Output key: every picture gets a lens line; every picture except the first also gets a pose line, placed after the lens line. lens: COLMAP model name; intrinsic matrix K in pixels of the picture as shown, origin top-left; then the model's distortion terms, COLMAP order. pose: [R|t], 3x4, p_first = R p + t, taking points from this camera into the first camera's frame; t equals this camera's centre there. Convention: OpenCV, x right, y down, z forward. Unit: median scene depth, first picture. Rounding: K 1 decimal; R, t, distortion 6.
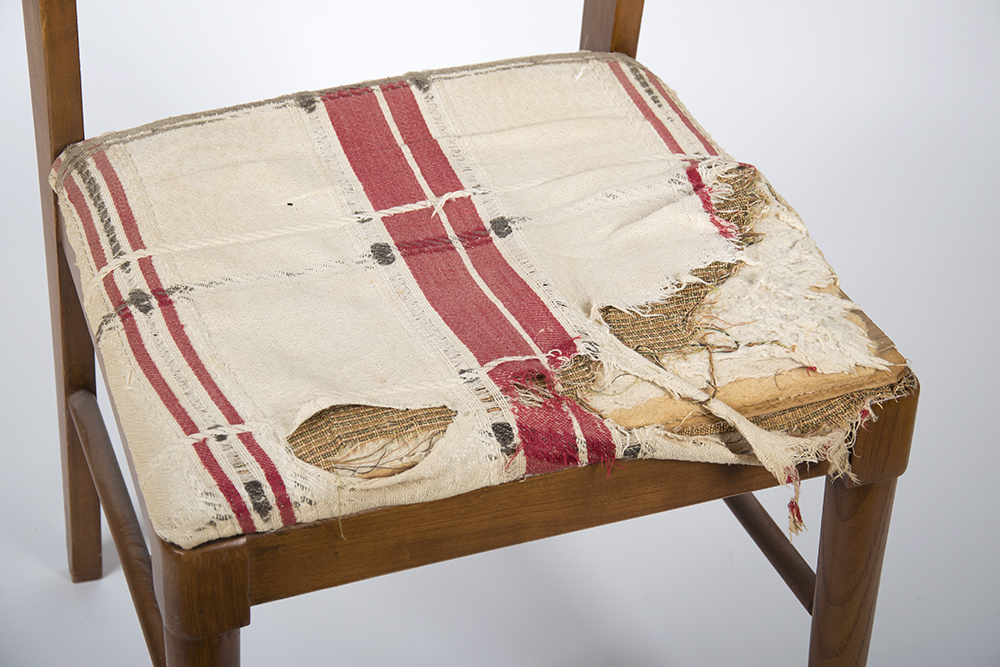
lens RADIAL K [[2800.3, 0, 499.0], [0, 2800.3, 333.7], [0, 0, 1]] dist [0.732756, 0.000000]
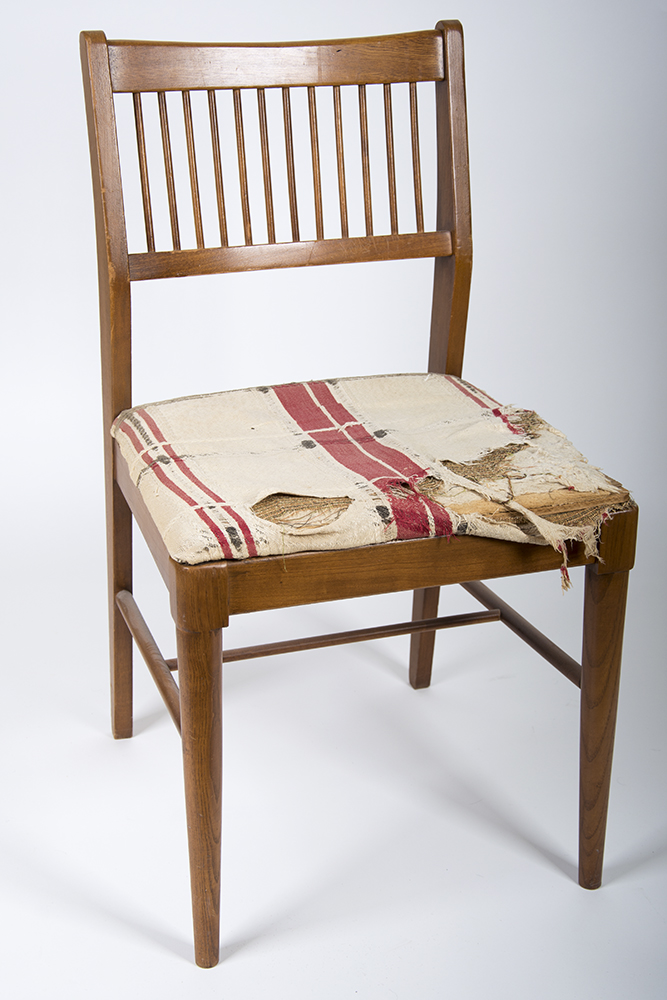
lens RADIAL K [[1860.5, 0, 335.9], [0, 1860.5, 500.0], [0, 0, 1]] dist [0.374387, 0.000000]
pose [[0.999618, -0.015331, -0.023009, -0.000789], [0.008137, 0.958460, -0.285109, 0.321836], [0.026425, 0.284813, 0.958219, -0.039258]]
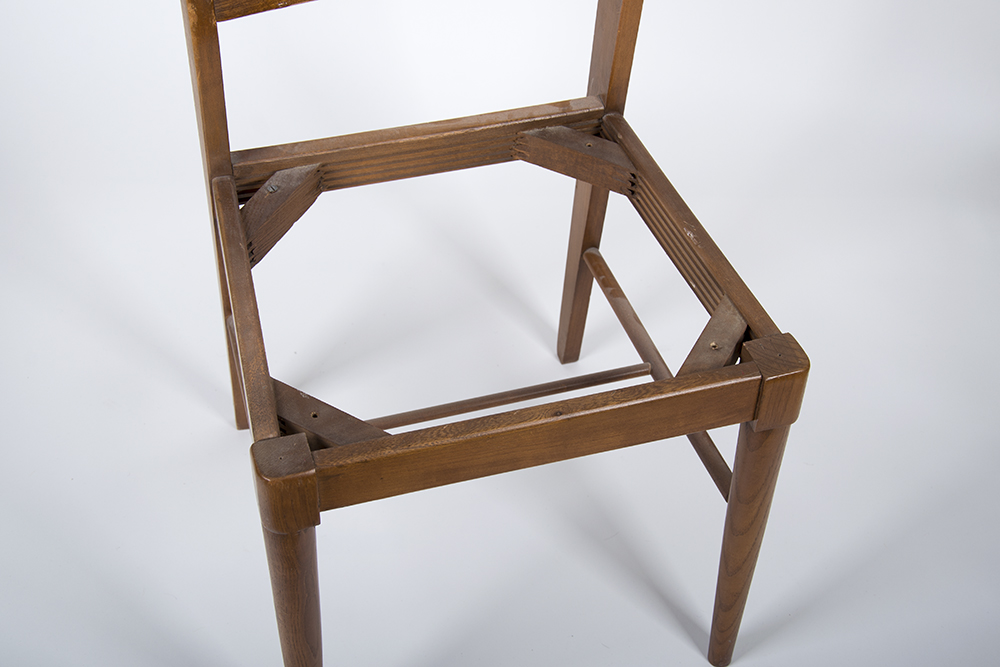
lens RADIAL K [[1658.7, 0, 505.5], [0, 1658.7, 337.7], [0, 0, 1]] dist [0.240585, 0.000000]
pose [[0.998007, 0.042100, -0.047008, 0.037337], [-0.036145, 0.991989, 0.121043, -0.088690], [0.051727, -0.119103, 0.991534, 0.184326]]
